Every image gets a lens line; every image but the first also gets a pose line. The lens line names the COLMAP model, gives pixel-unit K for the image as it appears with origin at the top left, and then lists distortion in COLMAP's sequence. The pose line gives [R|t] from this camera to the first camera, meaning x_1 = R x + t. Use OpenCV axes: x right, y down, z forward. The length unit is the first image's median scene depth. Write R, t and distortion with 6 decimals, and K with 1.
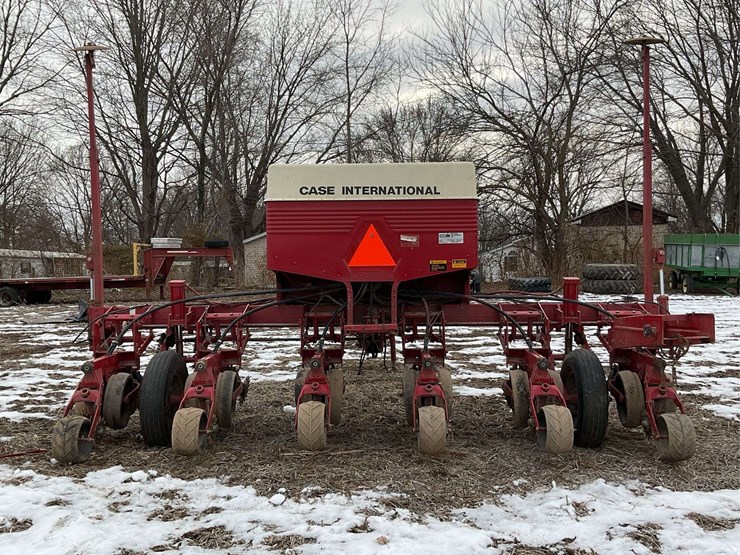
lens RADIAL K [[740.2, 0, 366.8], [0, 740.2, 276.5], [0, 0, 1]] dist [0.128497, -0.281794]
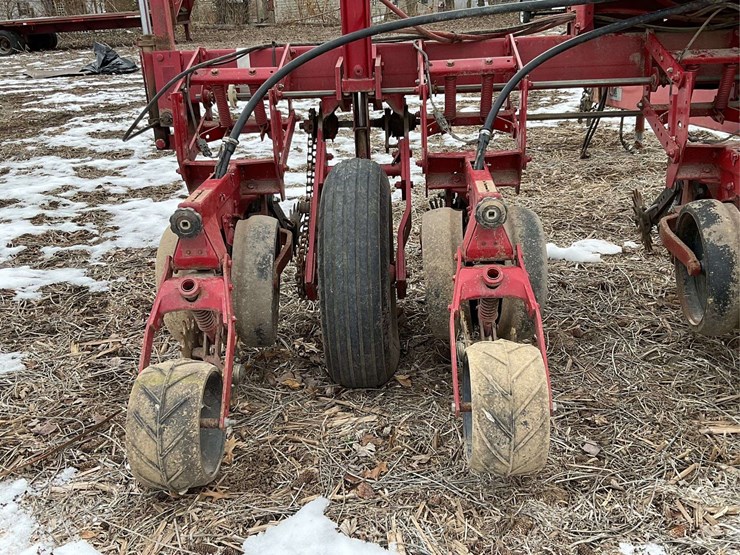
lens RADIAL K [[740.2, 0, 366.8], [0, 740.2, 276.5], [0, 0, 1]] dist [0.128497, -0.281794]
pose [[0.999341, -0.019980, -0.030292, -0.158775], [0.028938, 0.942478, 0.333013, 0.015455], [0.021896, -0.333671, 0.942435, 0.376153]]
